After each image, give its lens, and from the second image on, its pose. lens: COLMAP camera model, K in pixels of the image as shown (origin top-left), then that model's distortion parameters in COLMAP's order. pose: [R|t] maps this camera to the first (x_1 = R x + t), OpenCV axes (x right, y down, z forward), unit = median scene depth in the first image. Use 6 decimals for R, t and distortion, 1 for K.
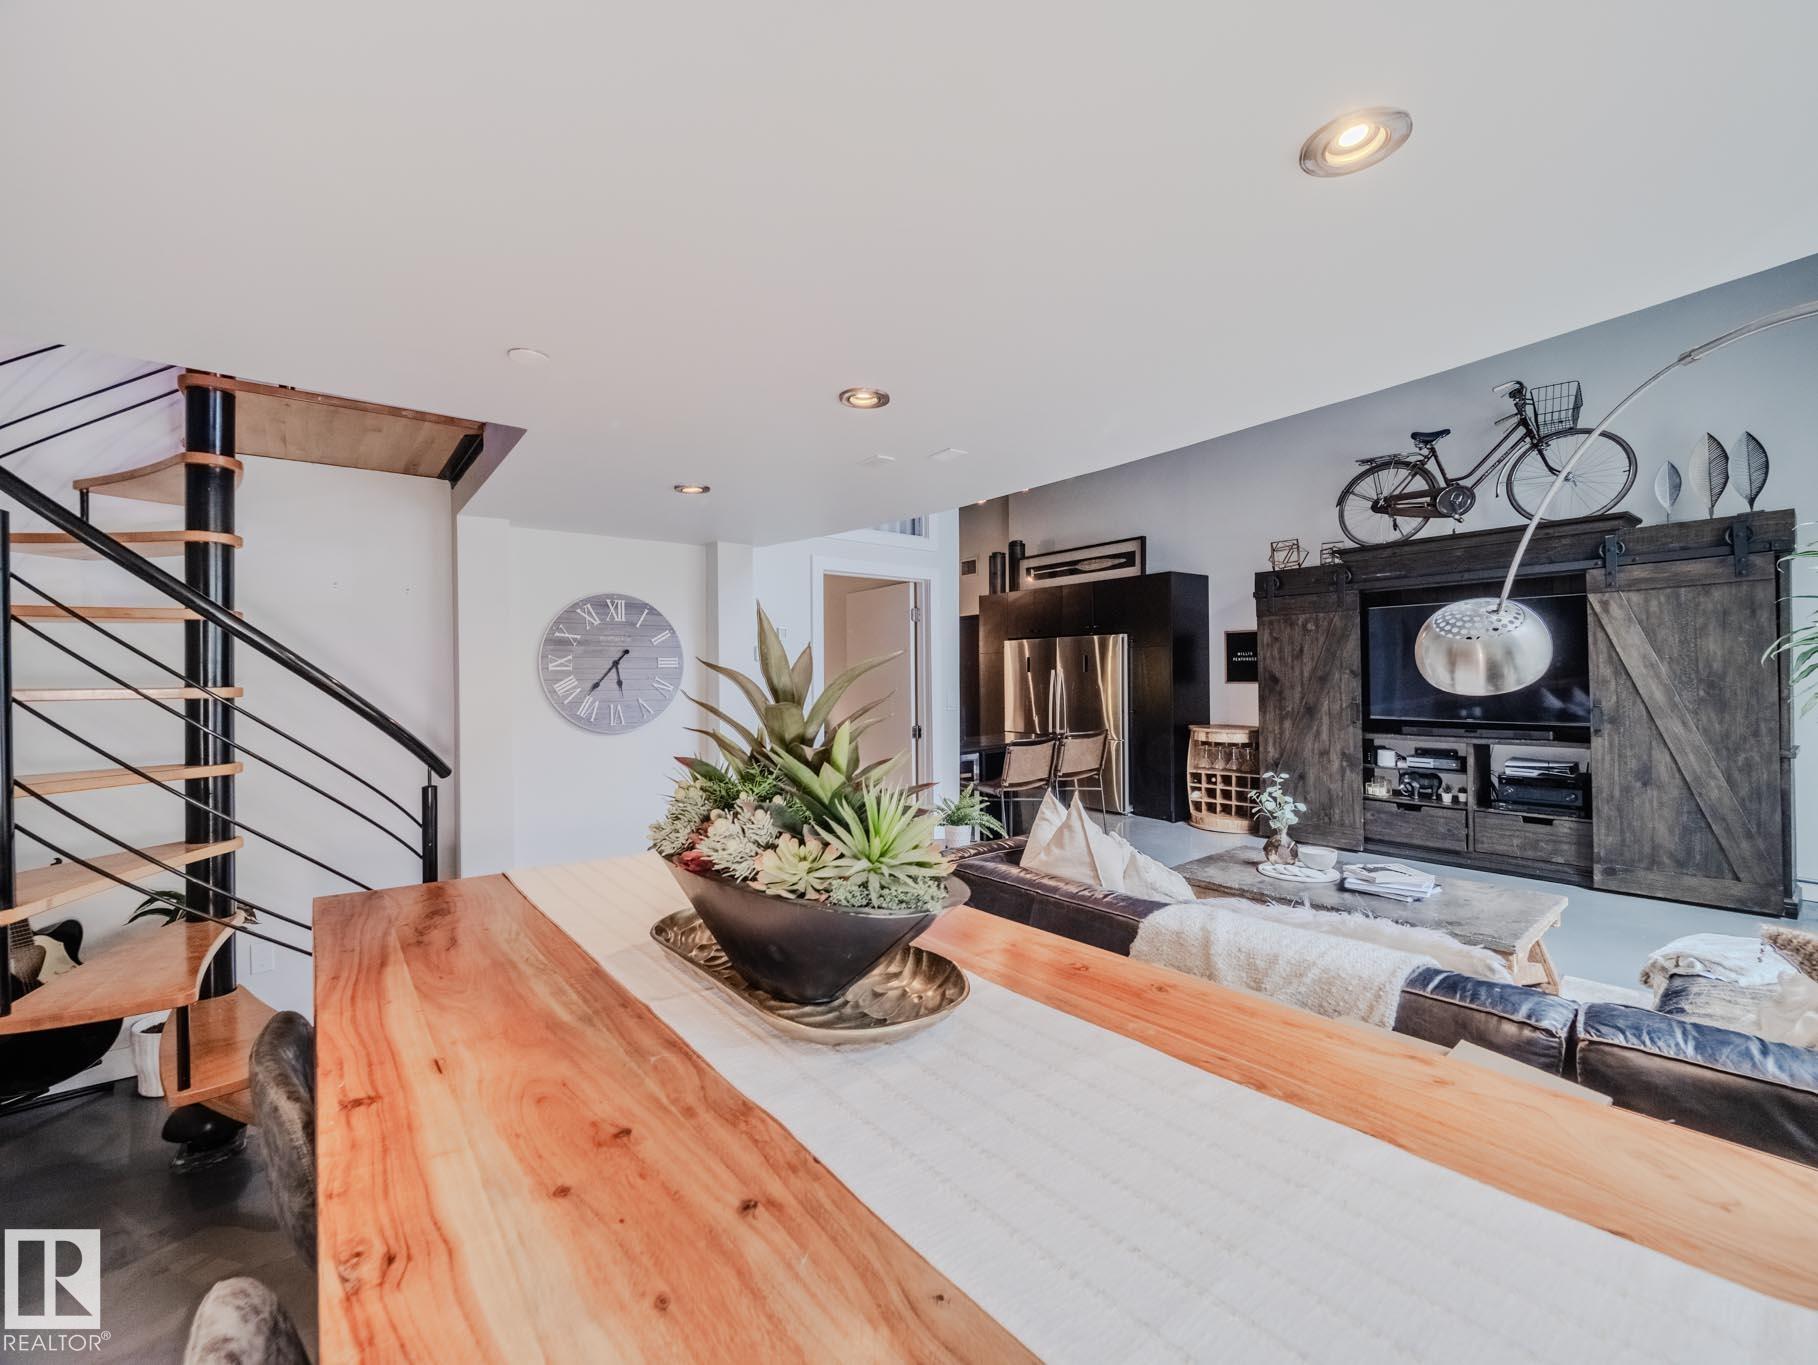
lens RADIAL K [[756.3, 0, 906.4], [0, 756.3, 684.1], [0, 0, 1]] dist [0.000947, -0.005363]
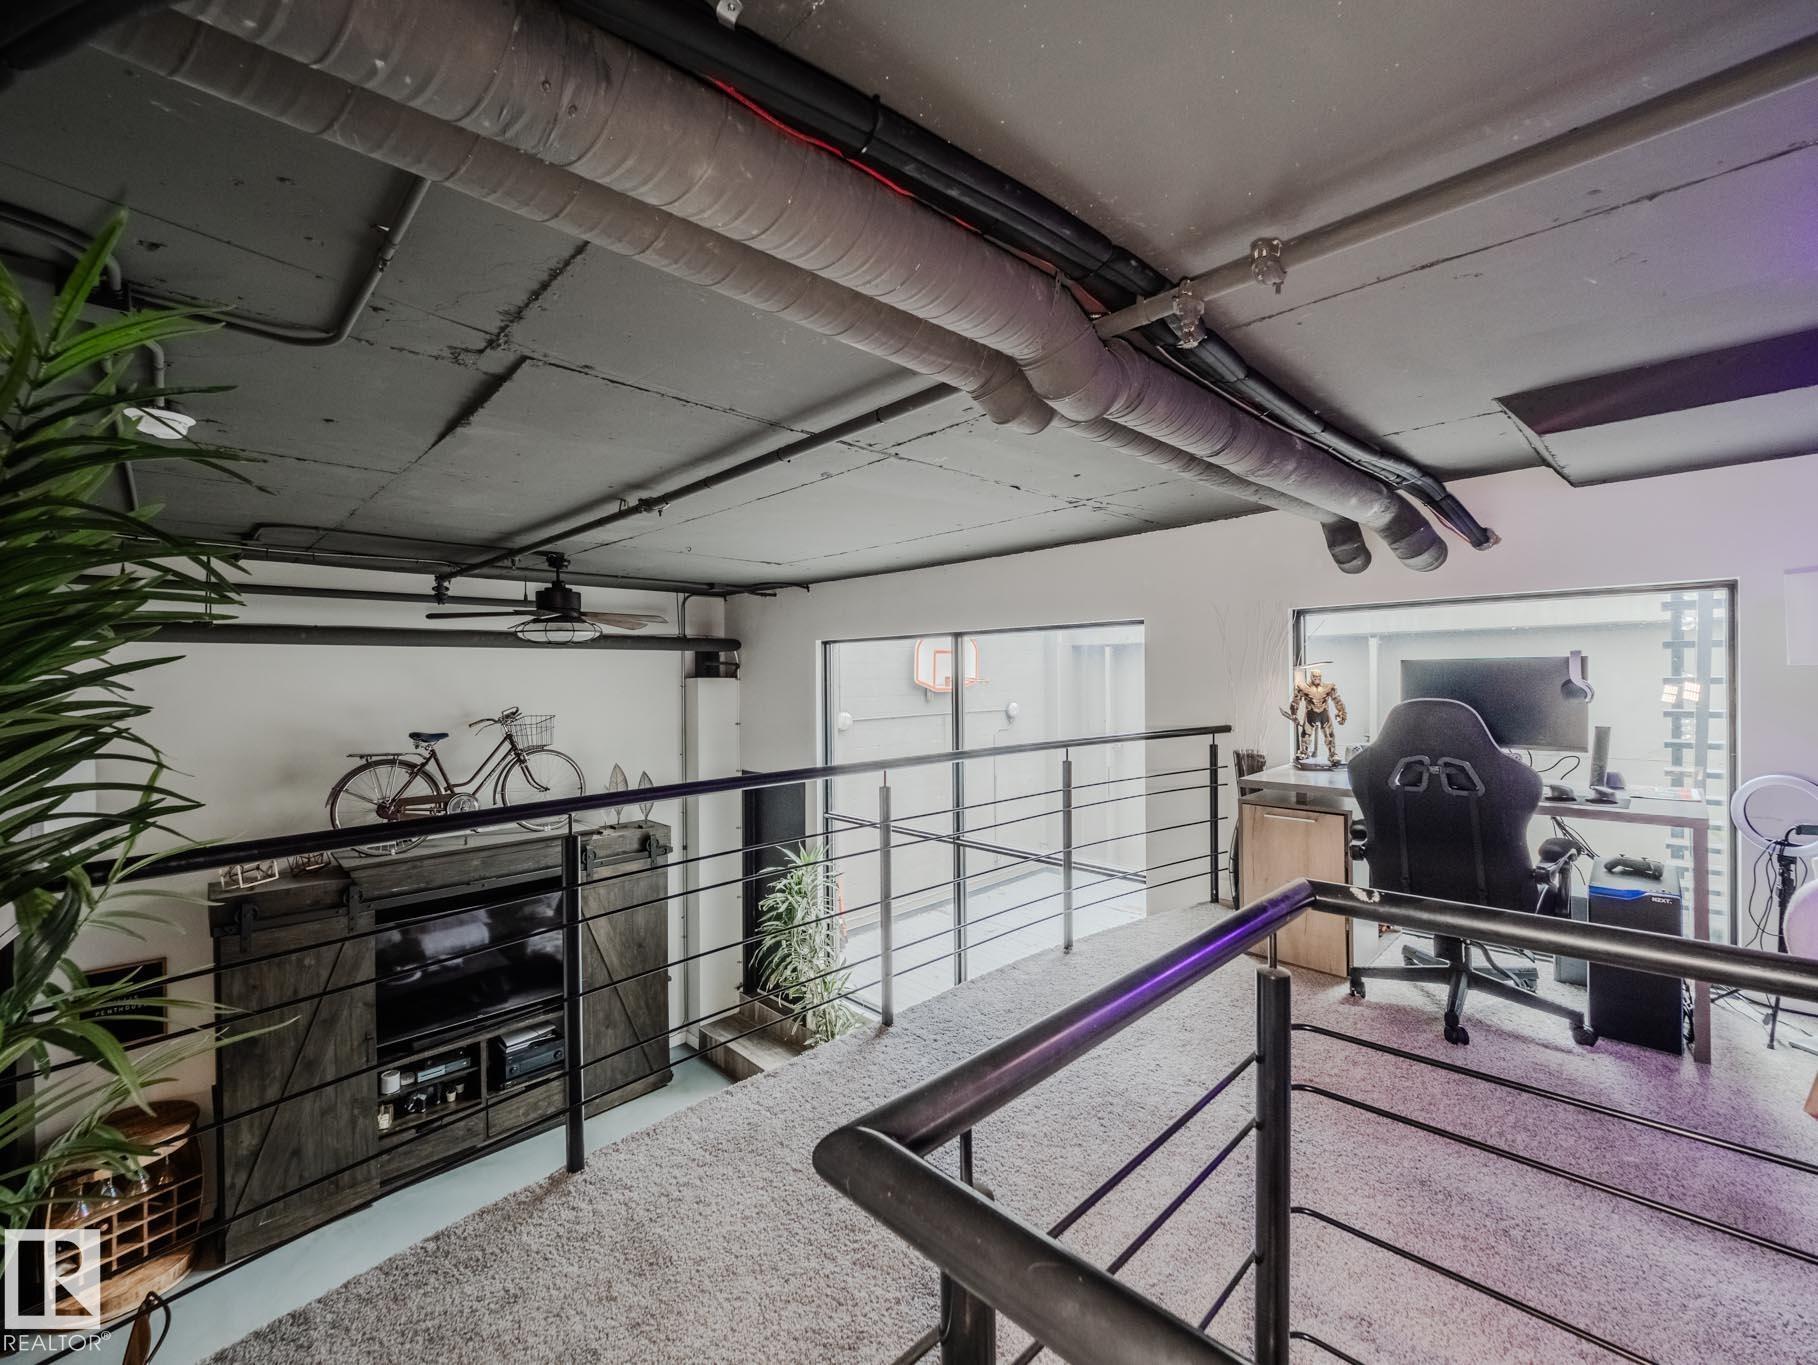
lens RADIAL K [[756.3, 0, 902.3], [0, 756.3, 685.2], [0, 0, 1]] dist [0.000947, -0.005363]
pose [[-0.102287, -0.001449, 0.994754, -0.426256], [0.016240, 0.999863, 0.003126, -0.473022], [-0.994622, 0.016474, -0.102249, 0.590623]]
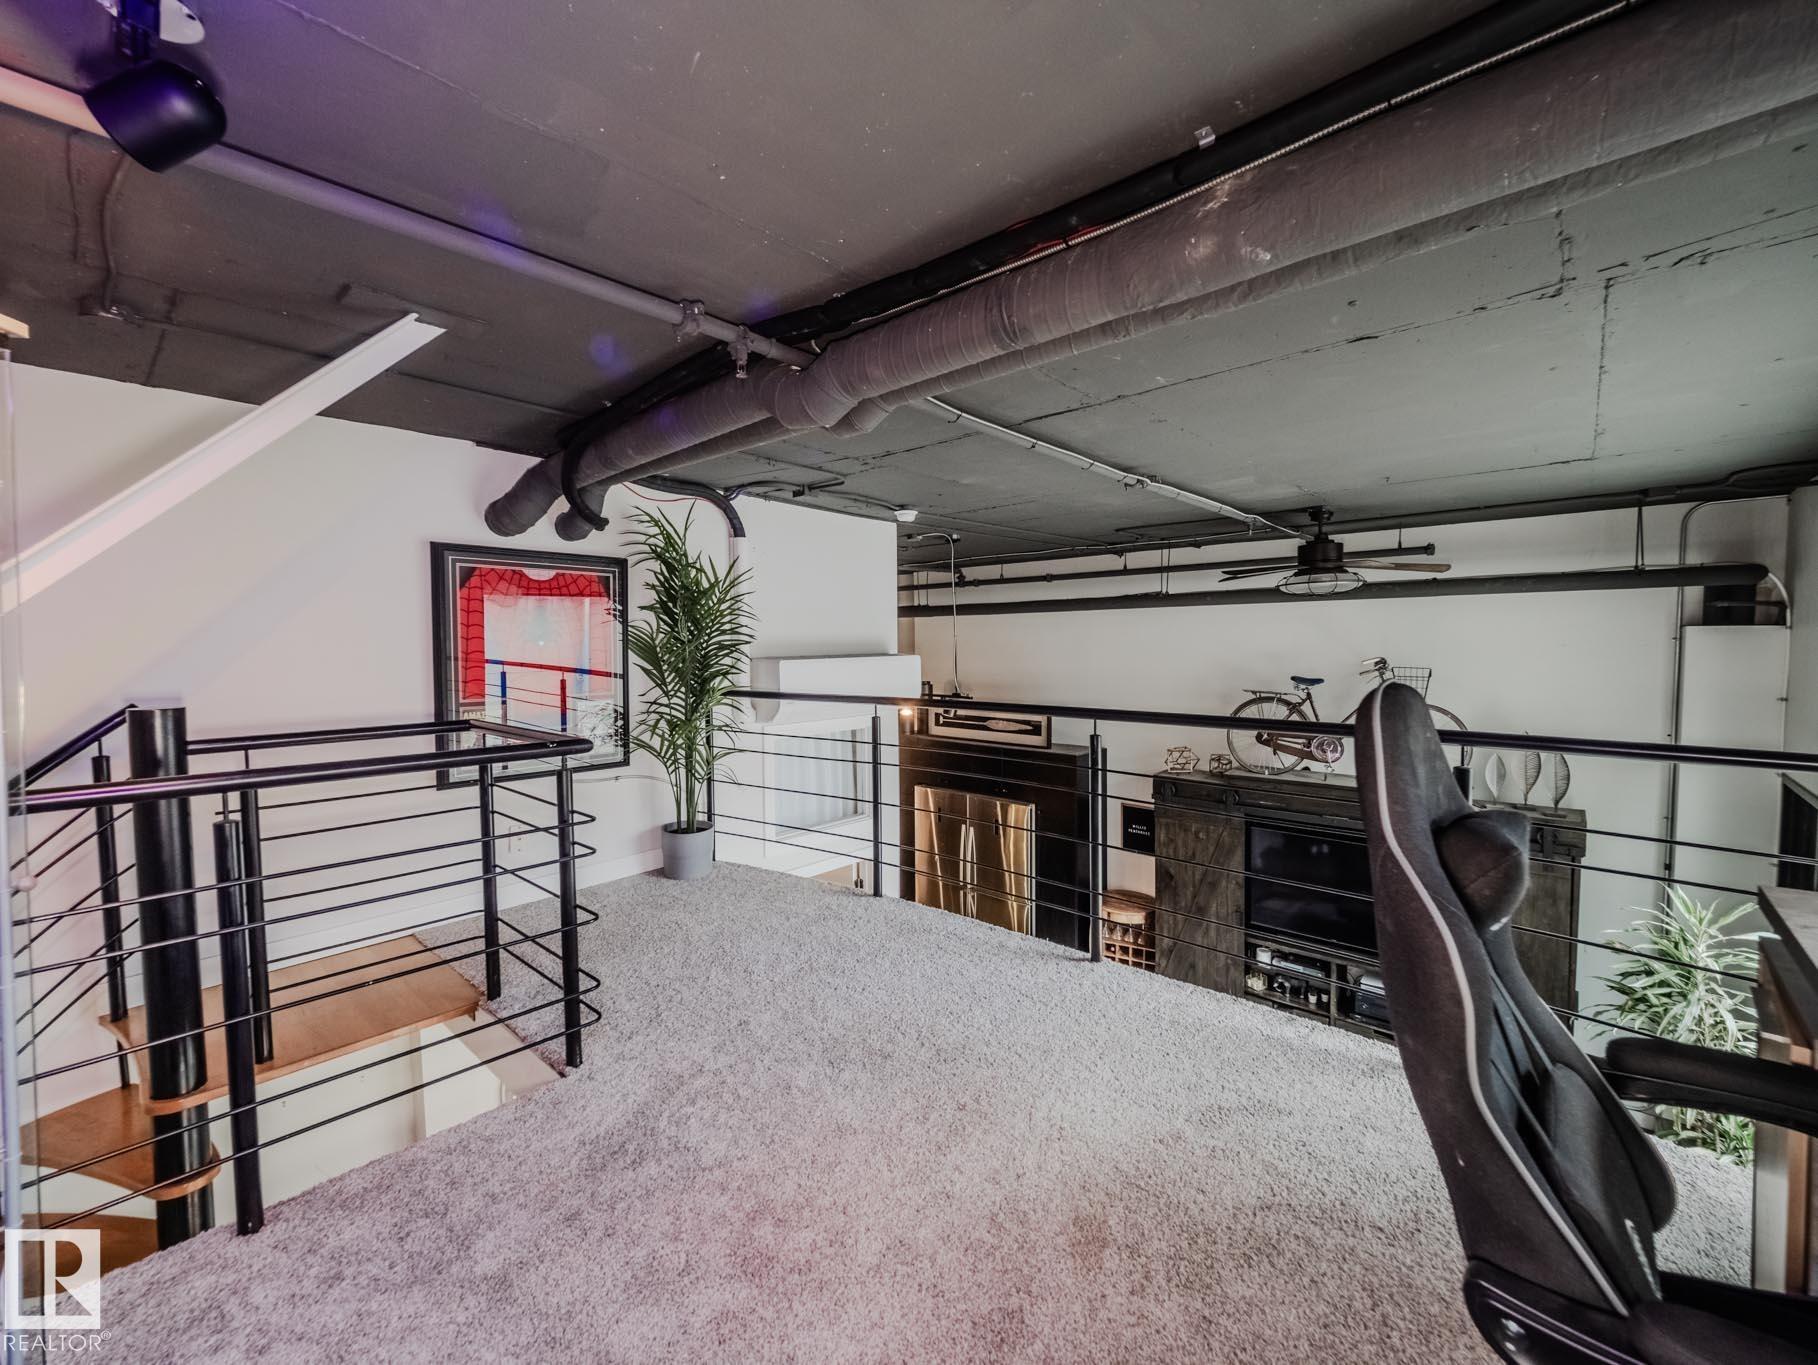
lens RADIAL K [[756.3, 0, 899.5], [0, 756.3, 682.3], [0, 0, 1]] dist [0.000947, -0.005363]
pose [[0.986485, -0.009977, 0.163545, -0.107246], [0.002696, 0.998998, 0.044681, -0.459946], [-0.163827, -0.043636, 0.985524, -0.012443]]
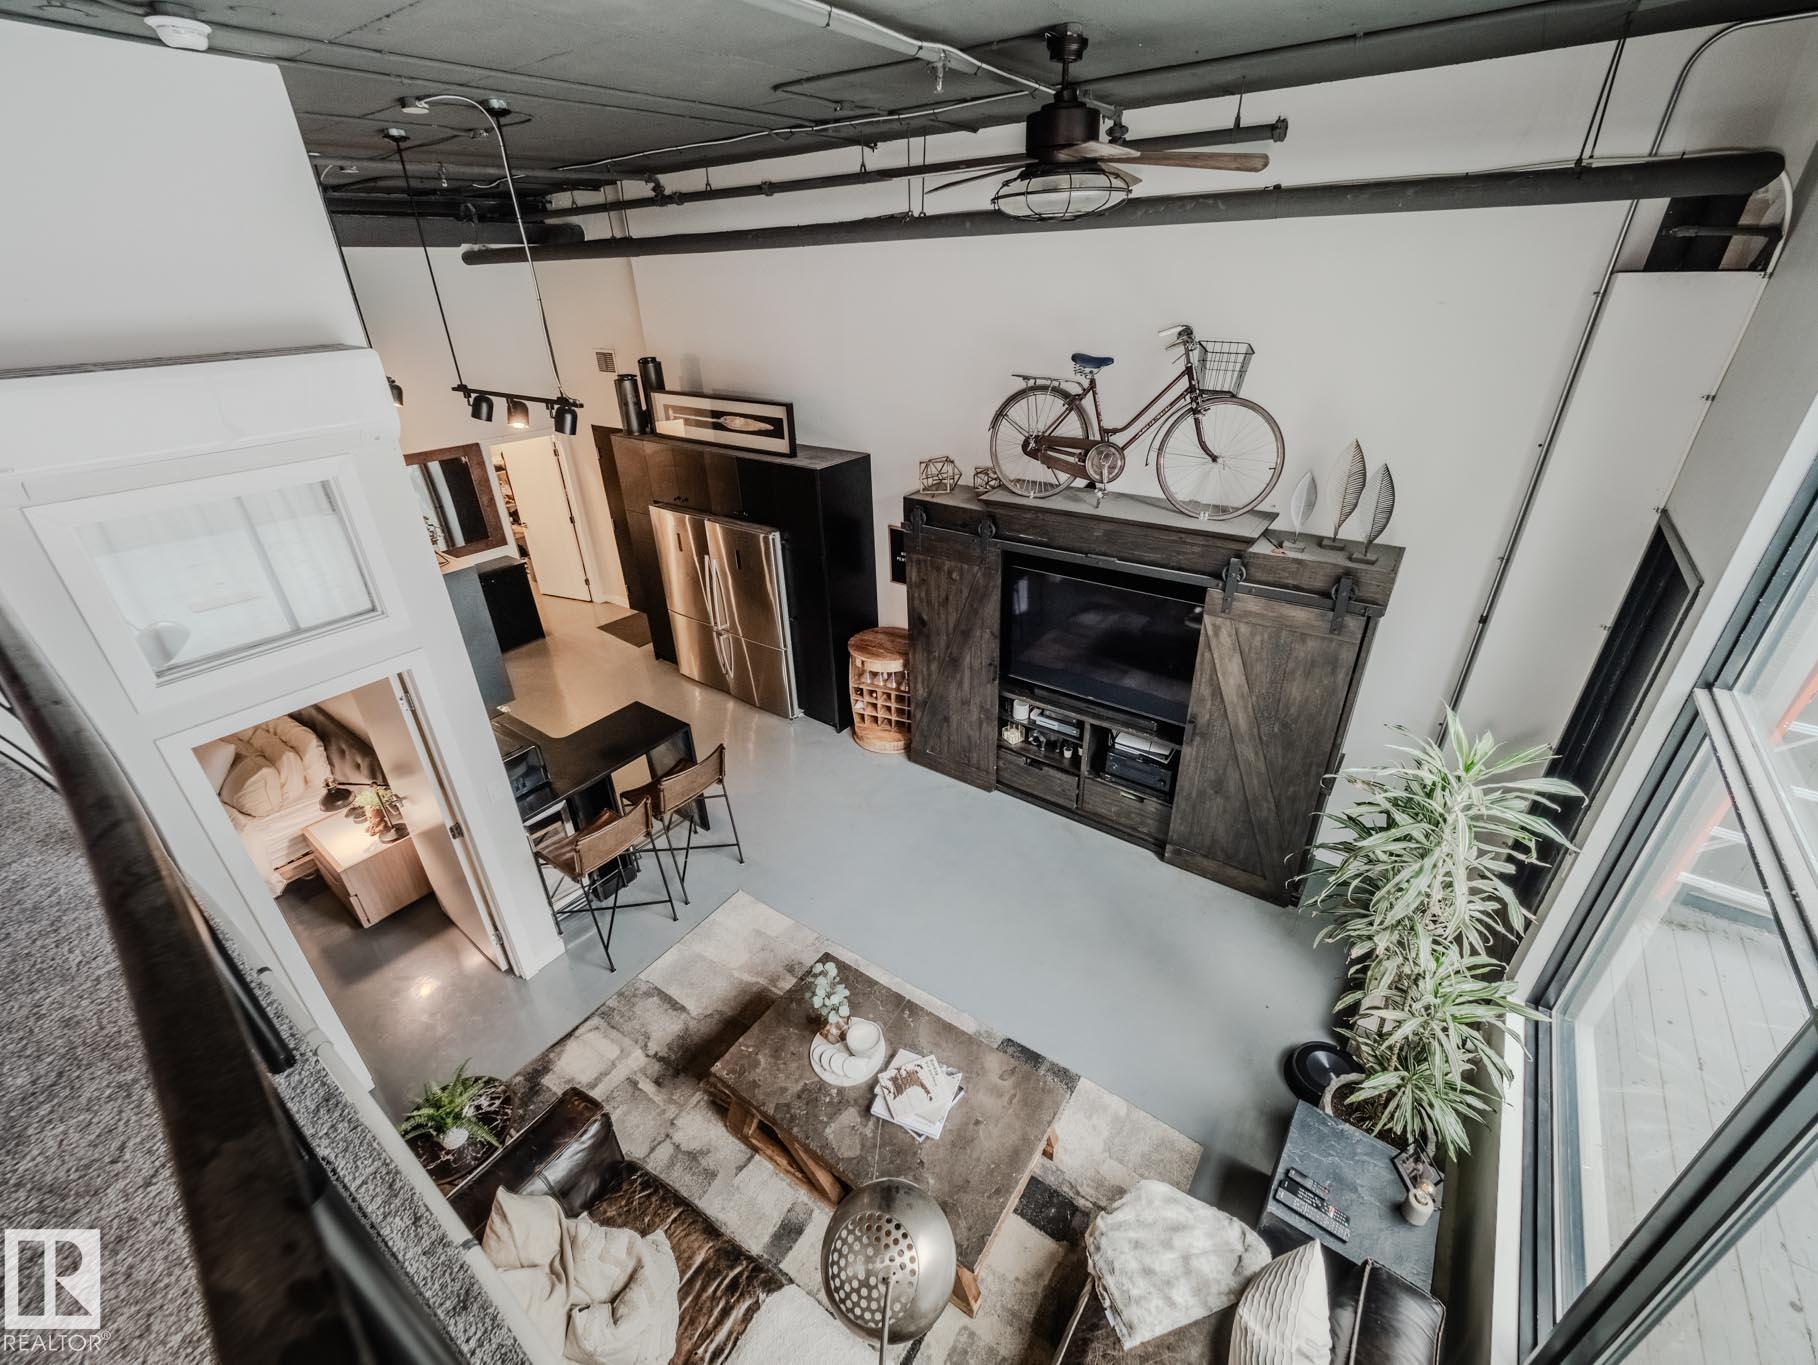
lens RADIAL K [[756.3, 0, 894.8], [0, 756.3, 685.7], [0, 0, 1]] dist [0.000947, -0.005363]
pose [[0.965705, -0.138736, 0.219467, 0.337411], [0.020100, 0.882682, 0.469540, -0.490623], [-0.258862, -0.449026, 0.855199, 0.282263]]
